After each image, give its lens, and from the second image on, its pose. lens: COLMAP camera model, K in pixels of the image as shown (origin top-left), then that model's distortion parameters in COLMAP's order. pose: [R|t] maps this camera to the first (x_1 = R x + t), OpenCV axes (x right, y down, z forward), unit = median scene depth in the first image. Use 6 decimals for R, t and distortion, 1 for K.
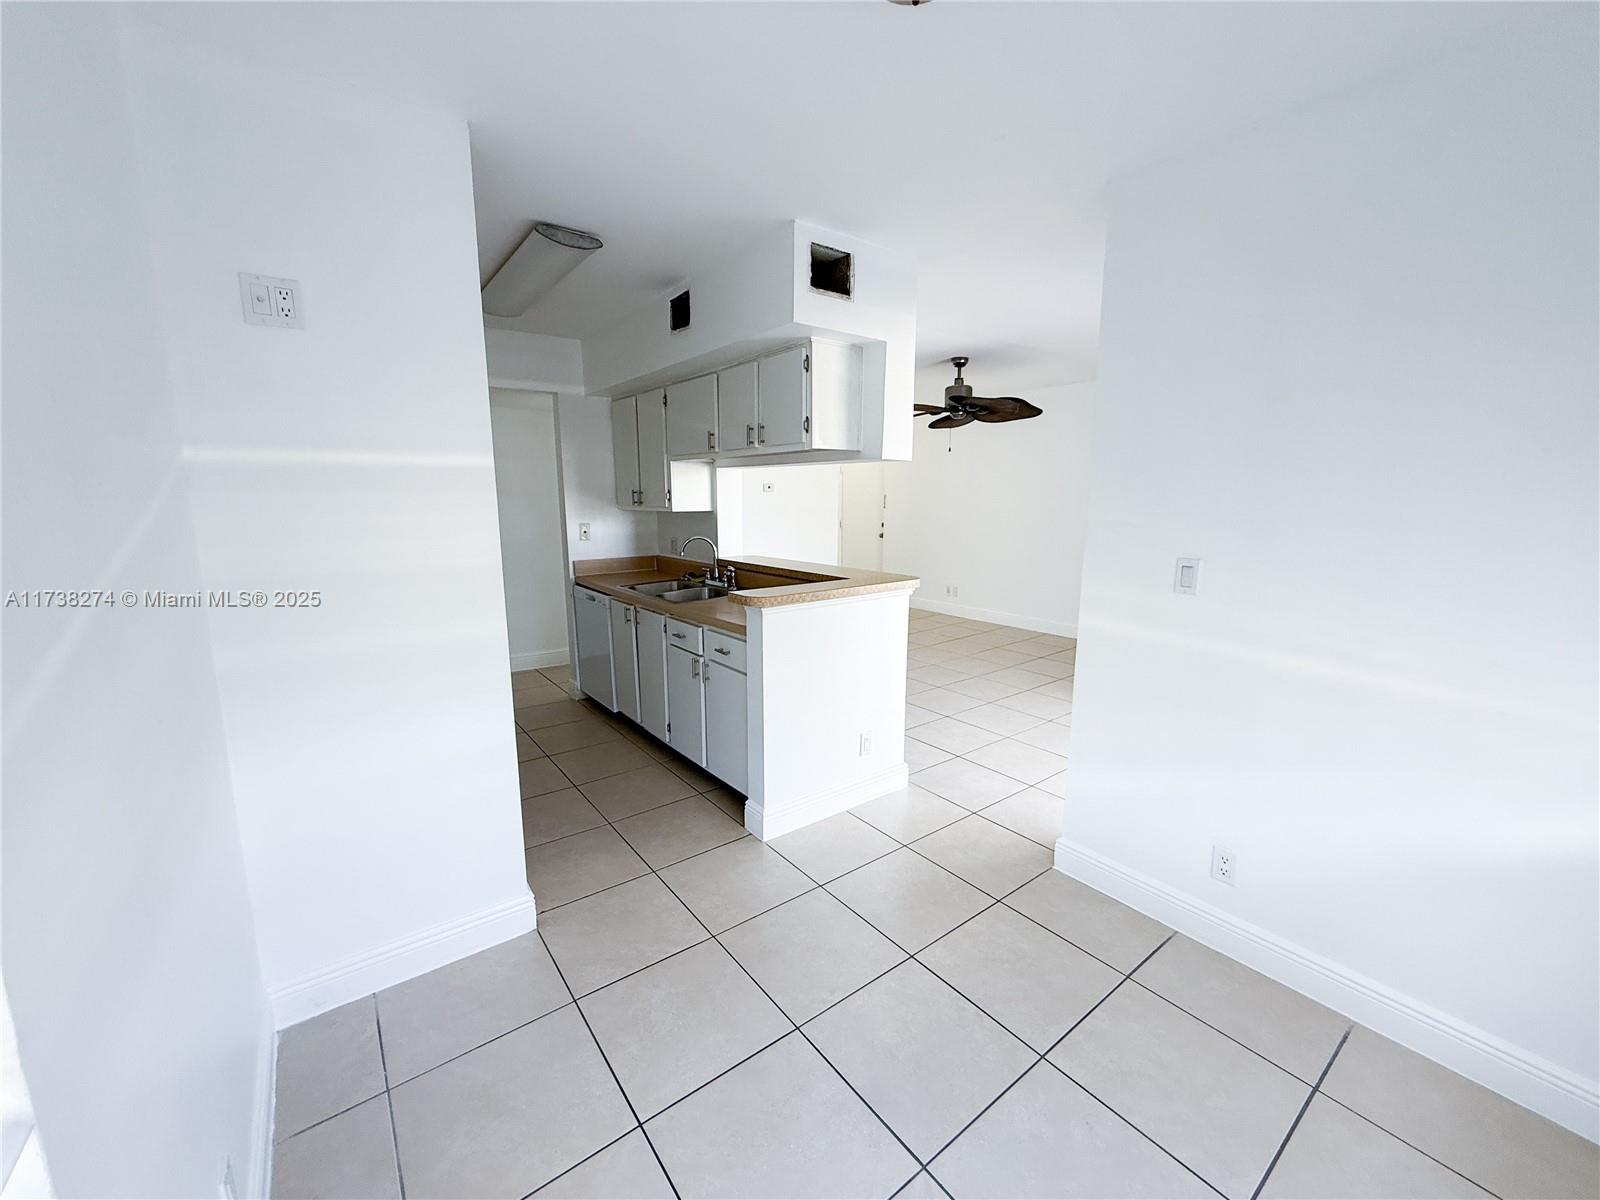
lens RADIAL K [[637.7, 0, 797.1], [0, 637.7, 603.0], [0, 0, 1]] dist [-0.001674, 0.001203]
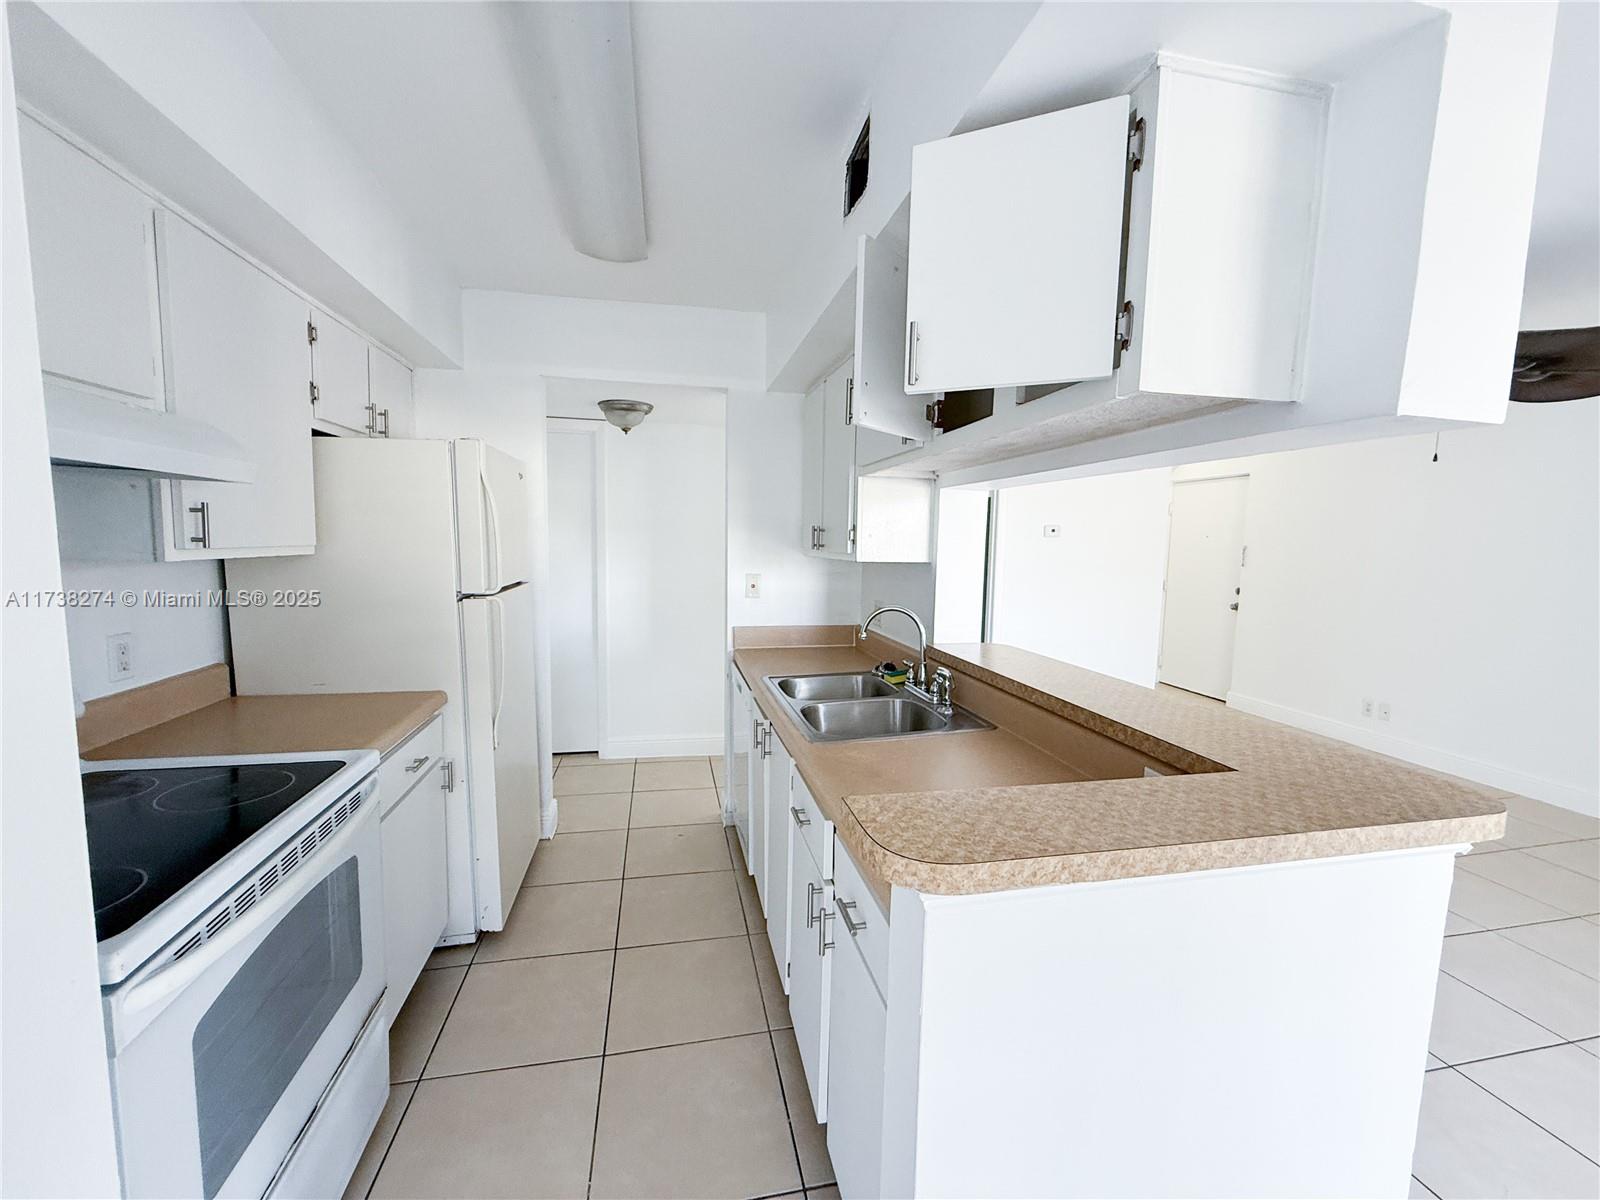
lens RADIAL K [[637.7, 0, 801.3], [0, 637.7, 600.3], [0, 0, 1]] dist [-0.001674, 0.001203]
pose [[0.904676, 0.059992, -0.421856, 0.007638], [-0.092913, 0.993989, -0.057898, -0.066410], [0.415847, 0.091574, 0.904812, 0.434167]]
